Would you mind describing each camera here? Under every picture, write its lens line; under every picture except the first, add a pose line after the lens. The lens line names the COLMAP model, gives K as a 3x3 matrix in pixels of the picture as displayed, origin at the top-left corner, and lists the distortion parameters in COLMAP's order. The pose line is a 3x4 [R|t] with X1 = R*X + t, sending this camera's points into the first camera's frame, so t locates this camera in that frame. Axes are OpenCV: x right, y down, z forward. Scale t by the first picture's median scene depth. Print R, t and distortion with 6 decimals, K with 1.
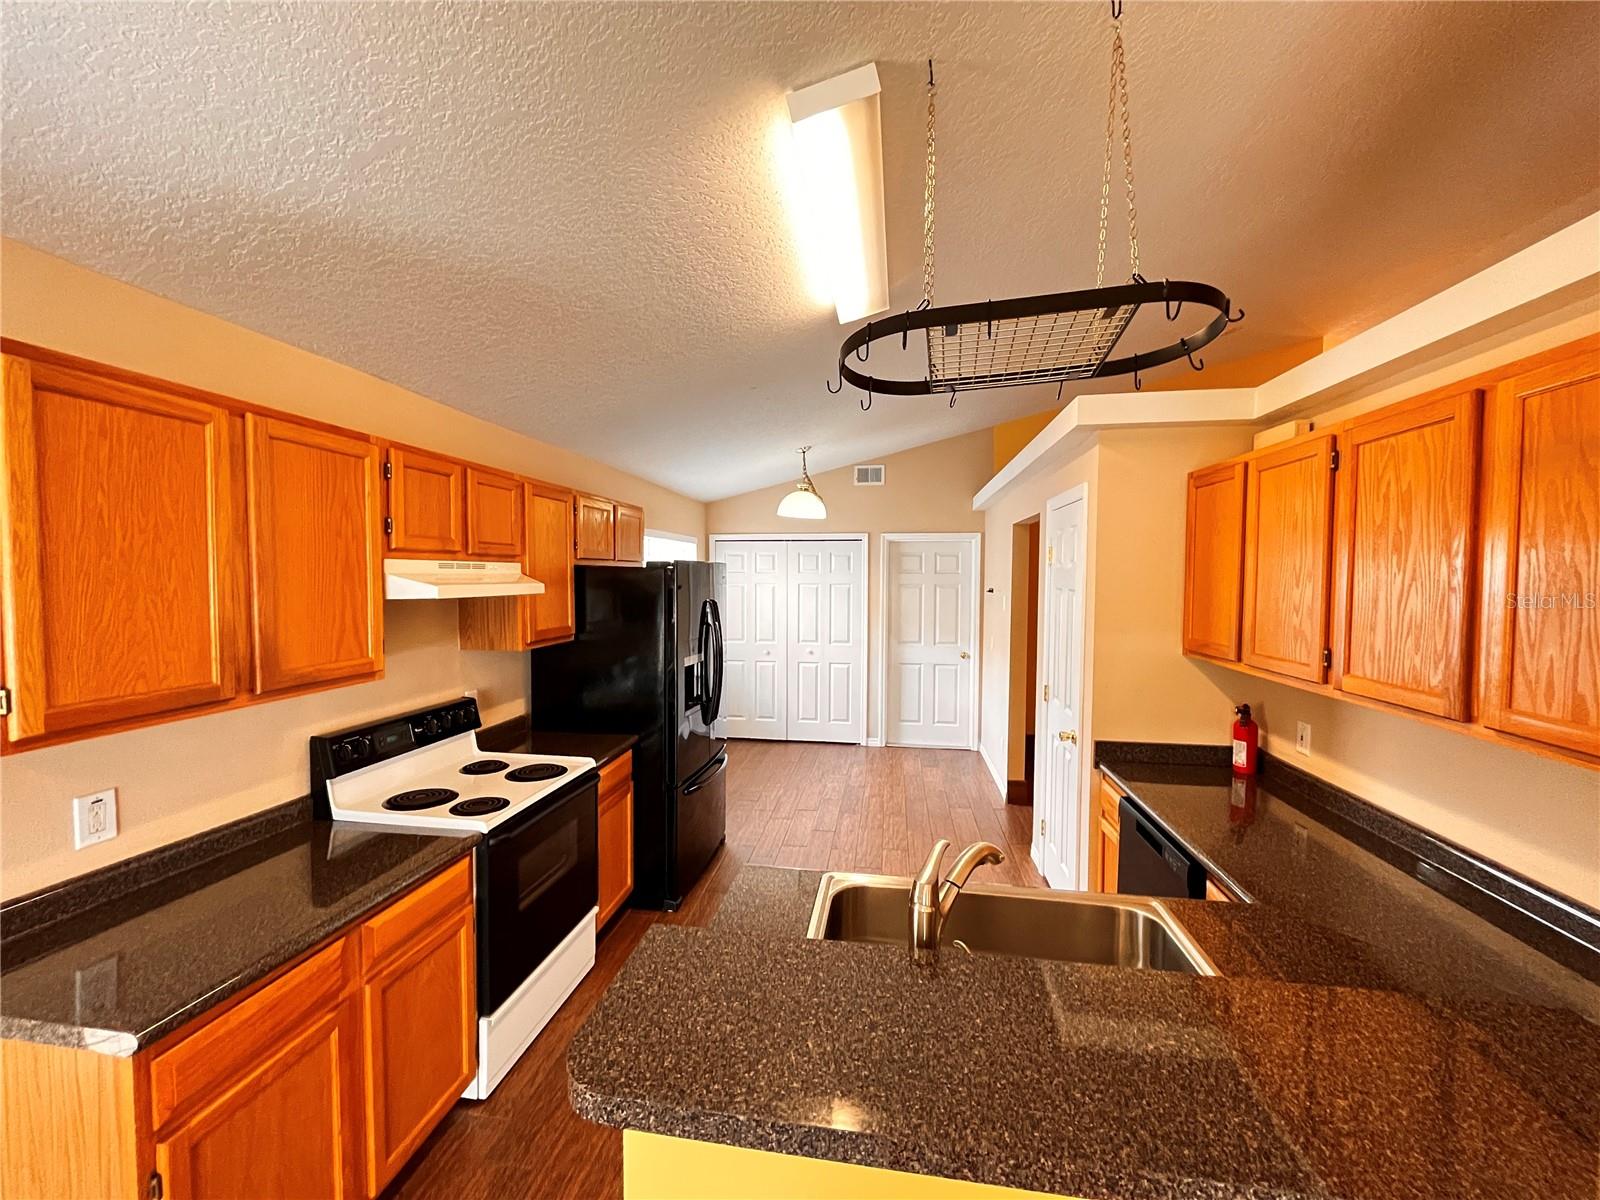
lens RADIAL K [[646.1, 0, 800.0], [0, 646.1, 600.0], [0, 0, 1]] dist [-0.000118, -0.000072]
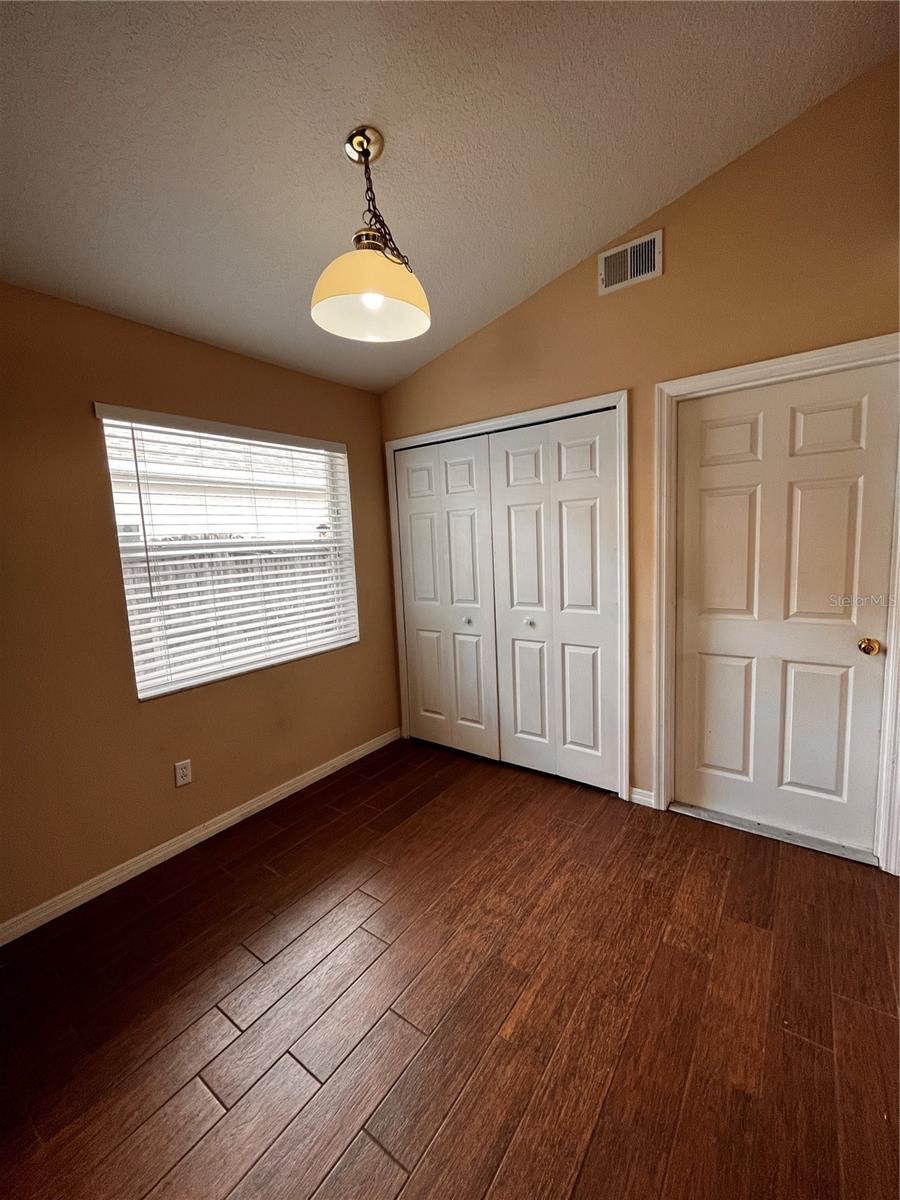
lens RADIAL K [[484.6, 0, 450.7], [0, 484.6, 595.2], [0, 0, 1]] dist [-0.000118, -0.000072]
pose [[0.883573, 0.009237, -0.468203, 0.158990], [0.031186, 0.996425, 0.078512, 0.019431], [0.467254, -0.083973, 0.880126, 0.590818]]
